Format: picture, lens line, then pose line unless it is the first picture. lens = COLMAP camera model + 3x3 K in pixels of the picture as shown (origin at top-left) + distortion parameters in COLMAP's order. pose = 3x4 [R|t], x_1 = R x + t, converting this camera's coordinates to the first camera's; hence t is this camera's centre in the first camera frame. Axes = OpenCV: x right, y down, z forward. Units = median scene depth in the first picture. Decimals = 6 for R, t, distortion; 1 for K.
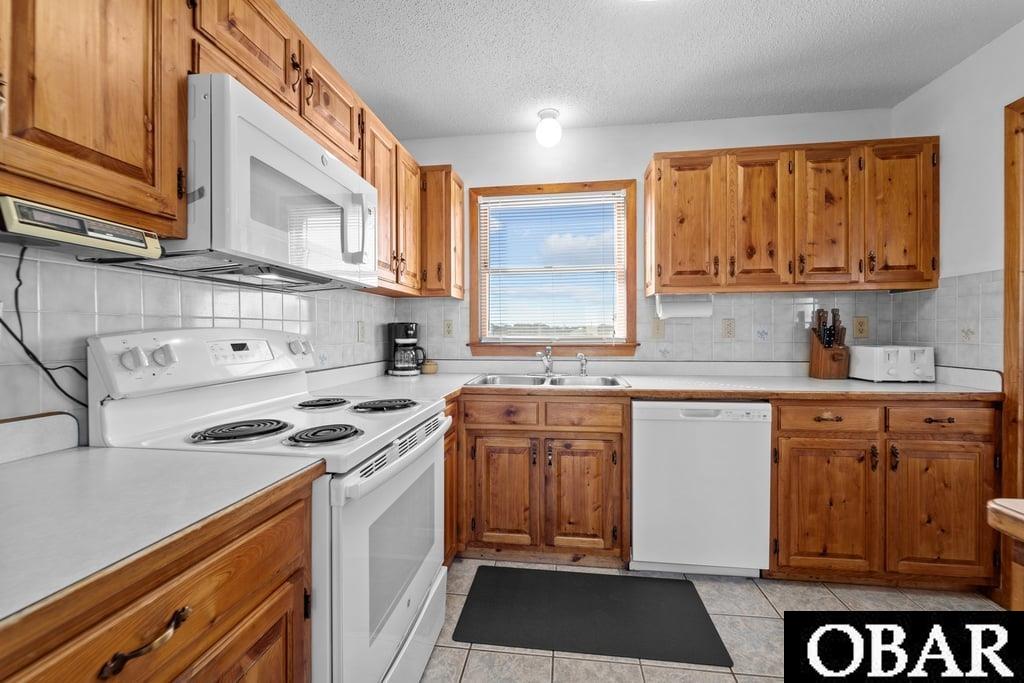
lens RADIAL K [[417.9, 0, 512.0], [0, 417.9, 341.5], [0, 0, 1]] dist [0.000584, 0.000007]
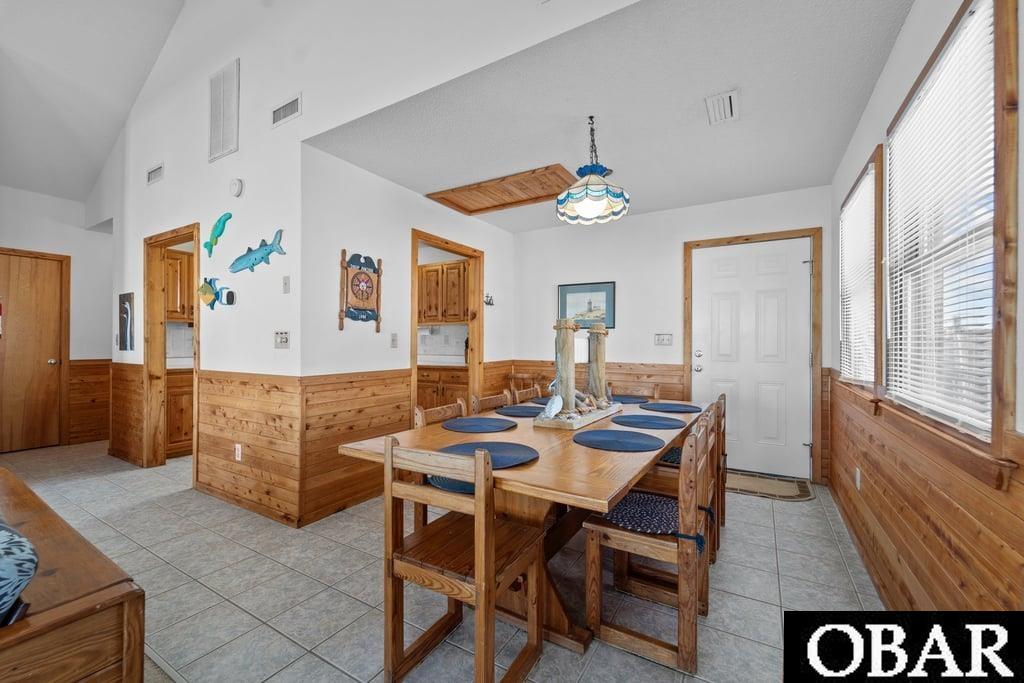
lens RADIAL K [[417.9, 0, 512.0], [0, 417.9, 341.5], [0, 0, 1]] dist [0.000584, 0.000007]
pose [[0.915395, 0.002948, -0.402546, 2.285012], [-0.010544, 0.999806, -0.016654, 0.011879], [0.402418, 0.019489, 0.915248, -1.152290]]
